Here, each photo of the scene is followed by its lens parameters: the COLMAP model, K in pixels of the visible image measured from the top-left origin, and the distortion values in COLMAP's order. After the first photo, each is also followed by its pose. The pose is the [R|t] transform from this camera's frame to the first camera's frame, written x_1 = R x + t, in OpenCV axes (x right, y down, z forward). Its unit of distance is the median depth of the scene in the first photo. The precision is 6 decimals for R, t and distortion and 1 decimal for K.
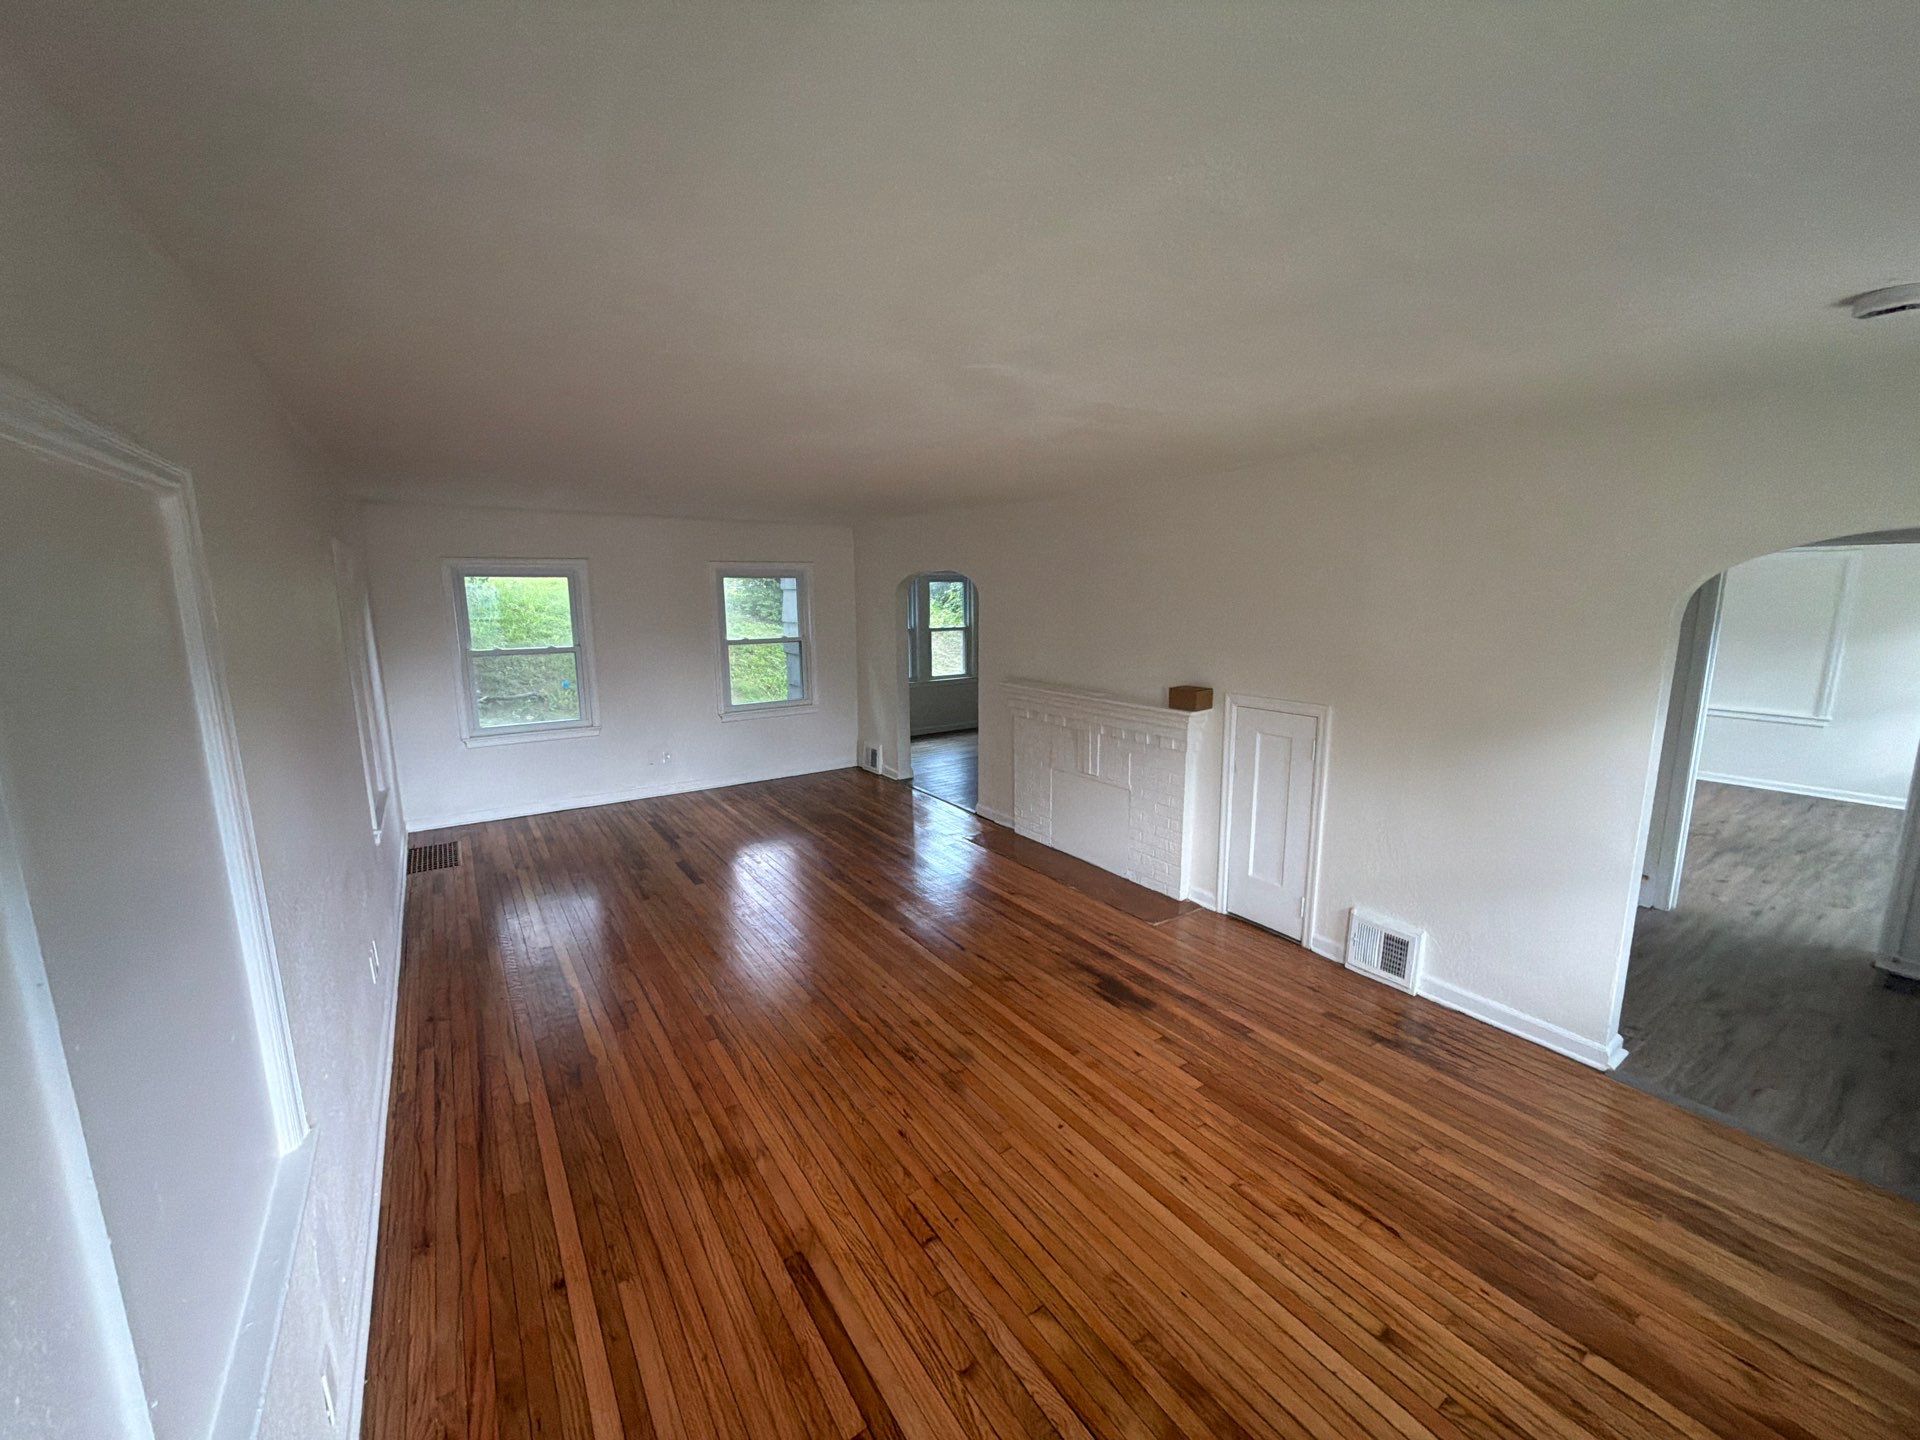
lens RADIAL K [[764.3, 0, 960.0], [0, 764.3, 720.0], [0, 0, 1]] dist [0.001499, 0.000110]
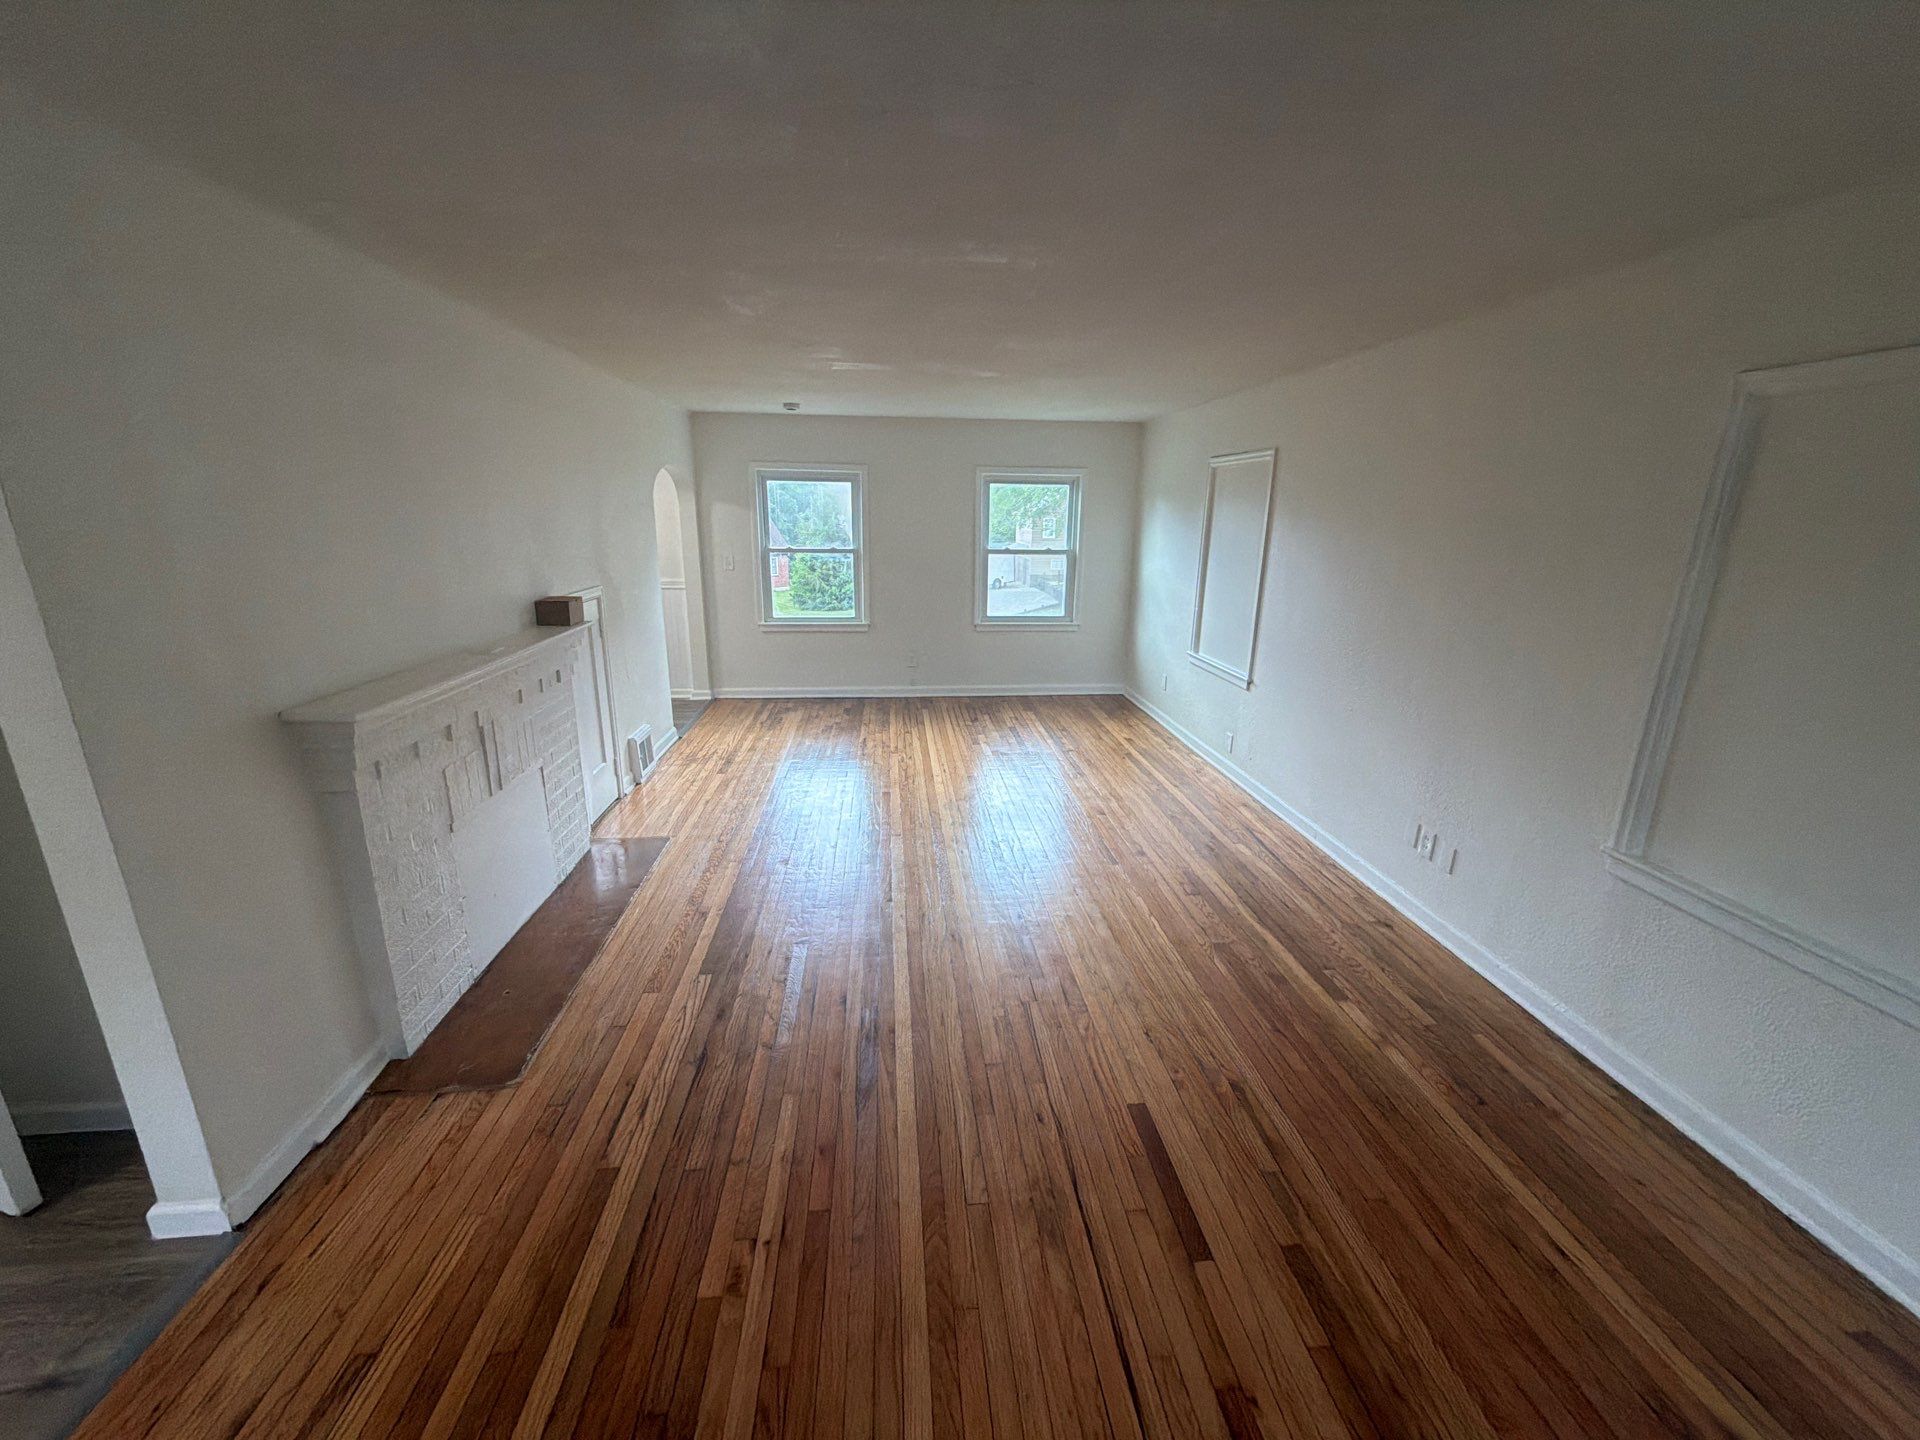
lens RADIAL K [[764.3, 0, 960.0], [0, 764.3, 720.0], [0, 0, 1]] dist [0.001499, 0.000110]
pose [[-0.875759, -0.134889, 0.463521, -0.608989], [0.075265, 0.910277, 0.407102, -0.286866], [-0.476846, 0.391410, -0.787030, 1.878056]]
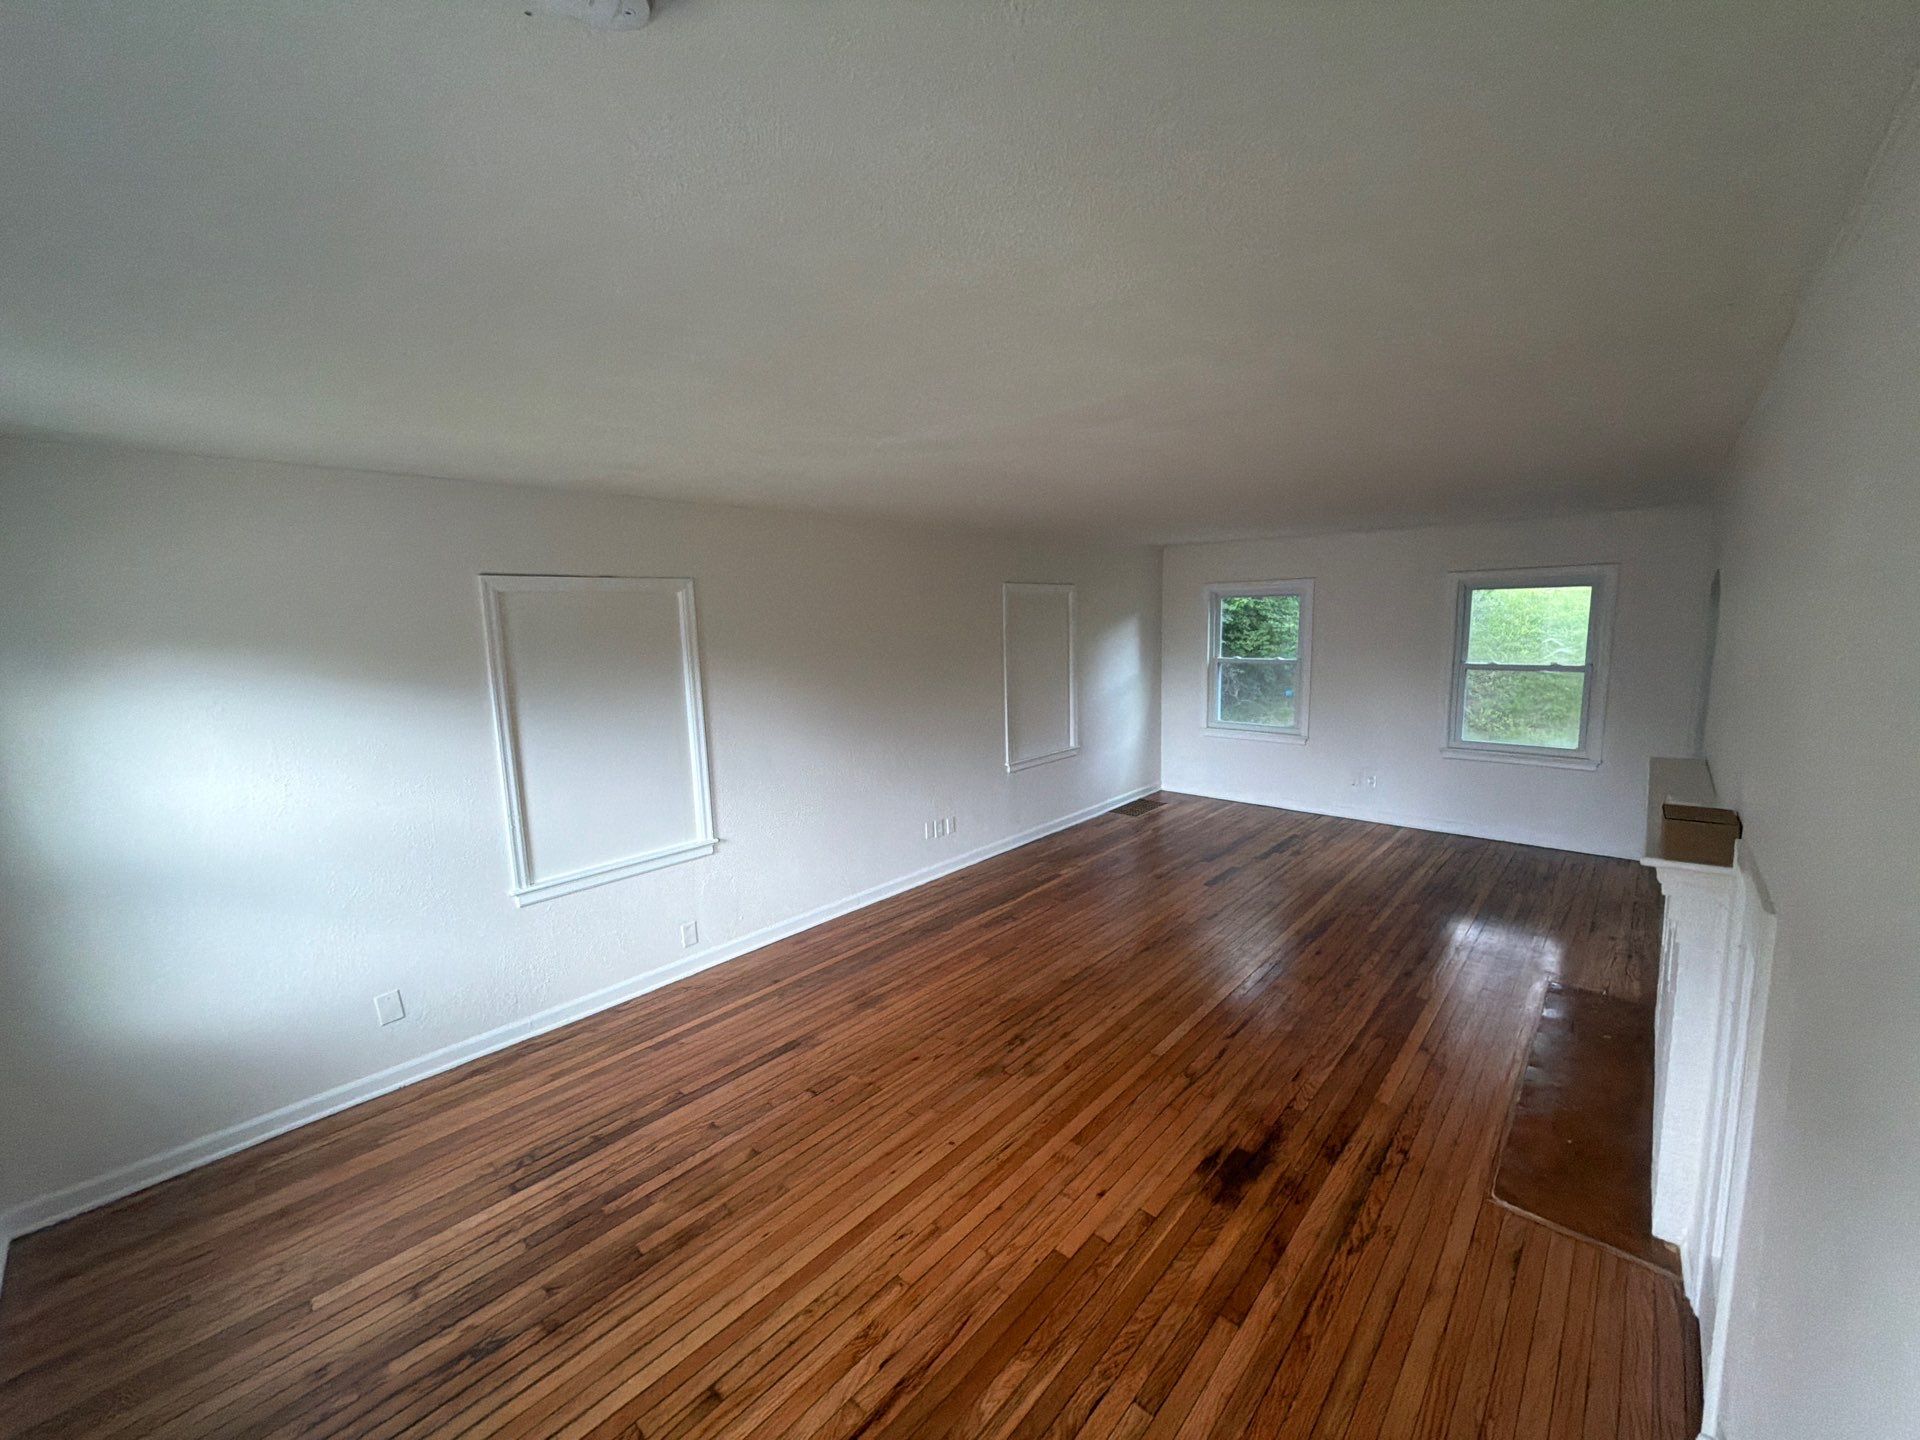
lens RADIAL K [[764.3, 0, 960.0], [0, 764.3, 720.0], [0, 0, 1]] dist [0.001499, 0.000110]
pose [[0.230552, 0.131510, -0.964132, 0.808853], [-0.142477, 0.984709, 0.100246, -0.099471], [0.962573, 0.114254, 0.245764, 0.538323]]
